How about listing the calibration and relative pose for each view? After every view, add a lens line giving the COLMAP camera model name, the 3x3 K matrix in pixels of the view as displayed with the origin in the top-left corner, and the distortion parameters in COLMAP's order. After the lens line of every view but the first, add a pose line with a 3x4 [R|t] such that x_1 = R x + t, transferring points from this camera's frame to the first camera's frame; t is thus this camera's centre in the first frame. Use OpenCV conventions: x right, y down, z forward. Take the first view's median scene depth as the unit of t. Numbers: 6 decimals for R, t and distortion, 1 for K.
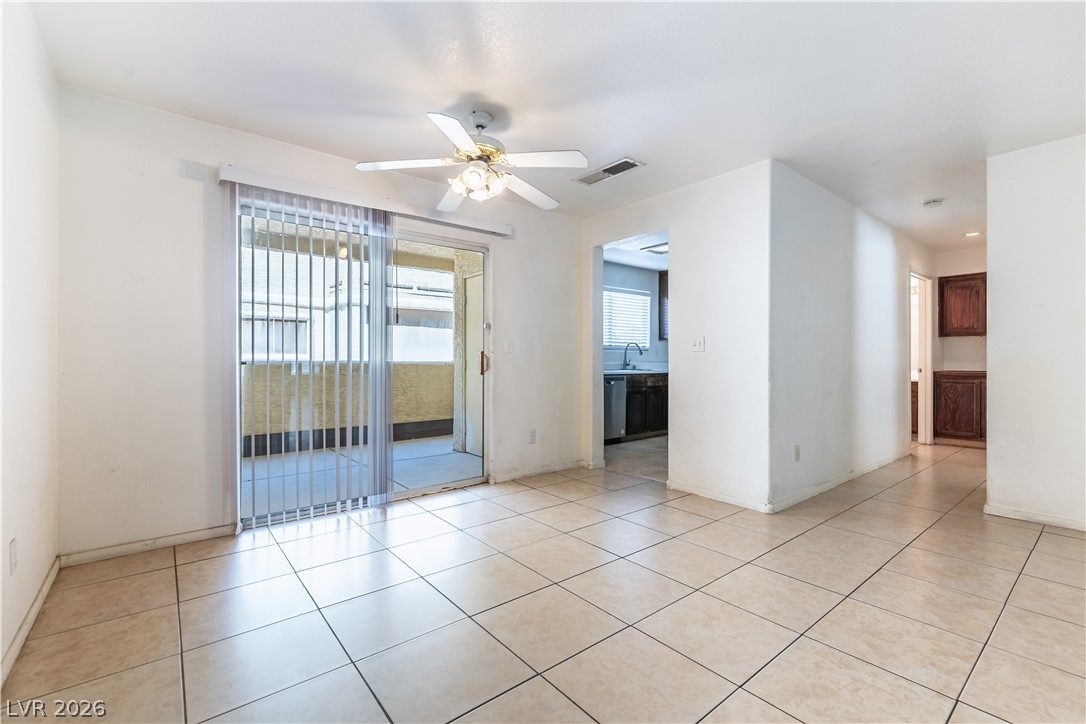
lens RADIAL K [[476.8, 0, 549.0], [0, 476.8, 359.2], [0, 0, 1]] dist [-0.000844, 0.000650]
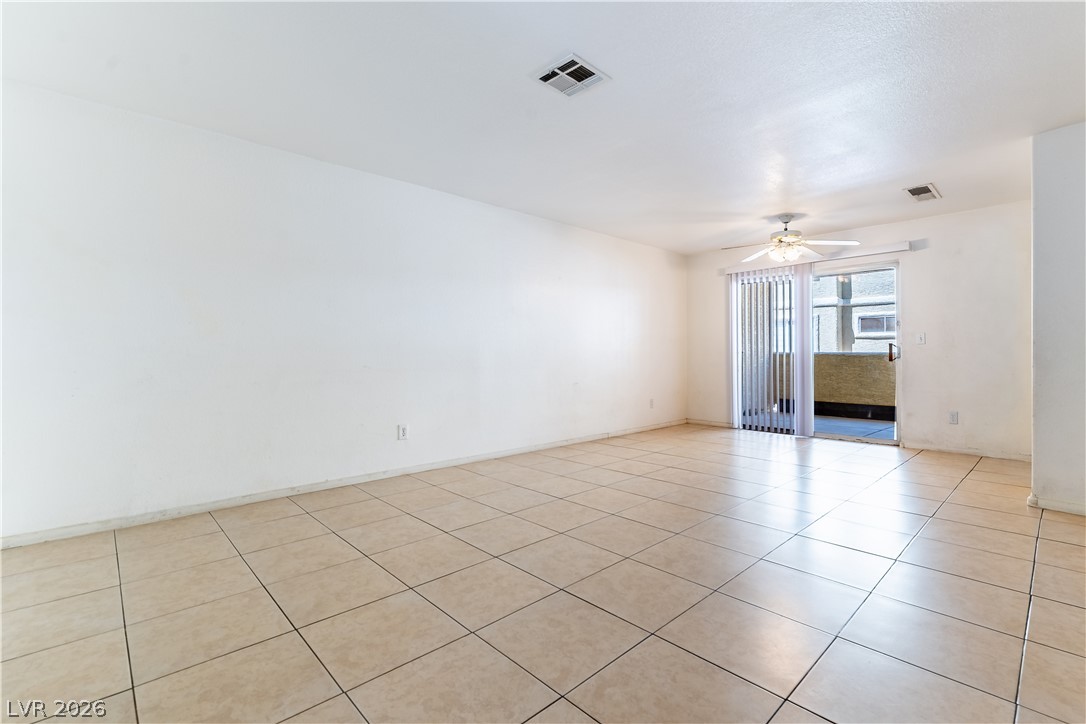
lens RADIAL K [[476.8, 0, 540.2], [0, 476.8, 352.3], [0, 0, 1]] dist [-0.000844, 0.000650]
pose [[0.075809, -0.006338, -0.997102, 1.258045], [0.002072, 0.999979, -0.006198, 0.016686], [0.997120, -0.001596, 0.075821, -0.063881]]
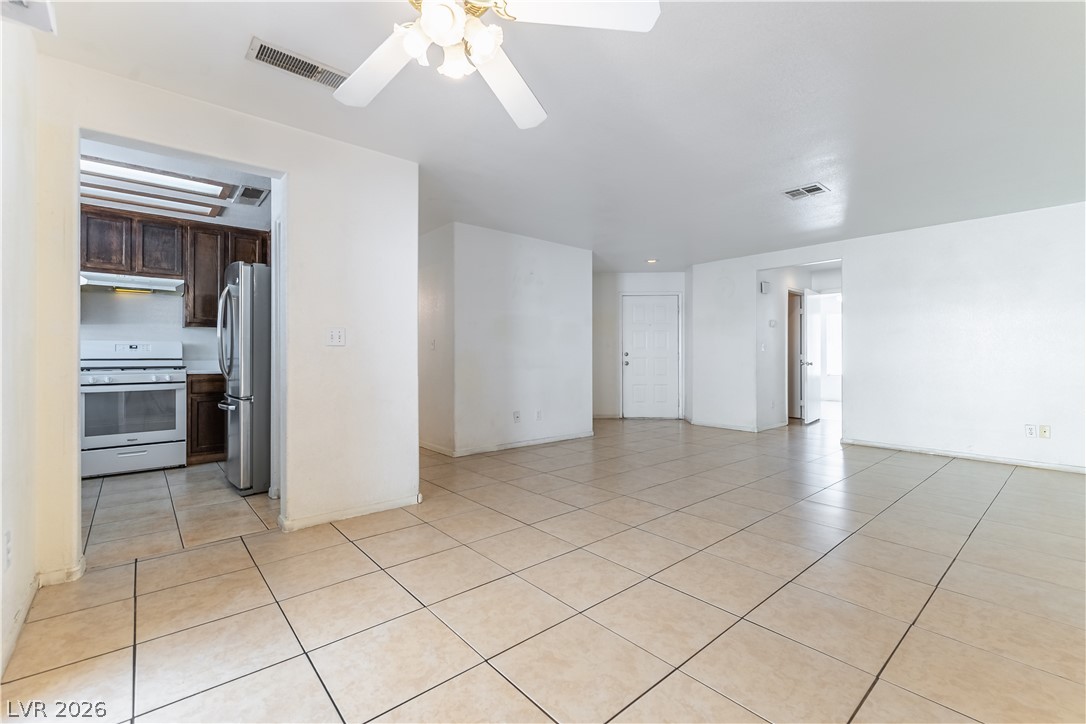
lens RADIAL K [[476.8, 0, 548.0], [0, 476.8, 352.8], [0, 0, 1]] dist [-0.000844, 0.000650]
pose [[-0.041153, 0.005963, 0.999135, -0.521559], [0.000550, 0.999982, -0.005945, 0.001846], [-0.999153, 0.000304, -0.041155, 0.669656]]
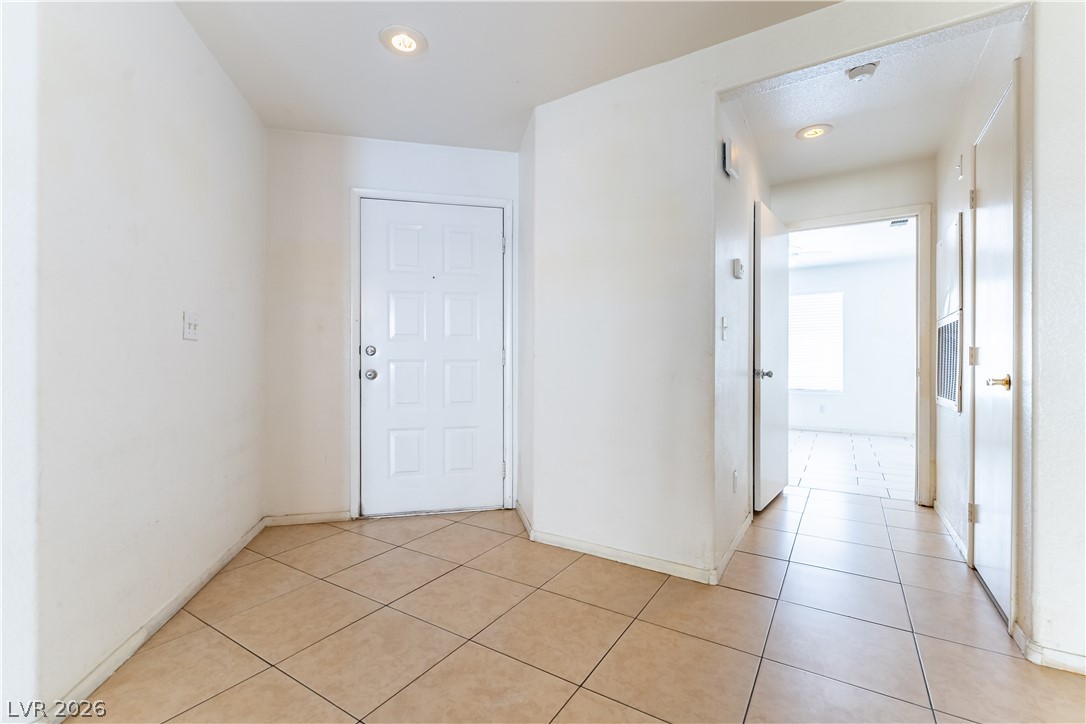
lens RADIAL K [[476.8, 0, 539.8], [0, 476.8, 360.6], [0, 0, 1]] dist [-0.000844, 0.000650]
pose [[-0.330537, -0.005126, 0.943779, 0.758658], [-0.005205, 0.999980, 0.003608, 0.009132], [-0.943779, -0.003720, -0.330557, 0.216572]]
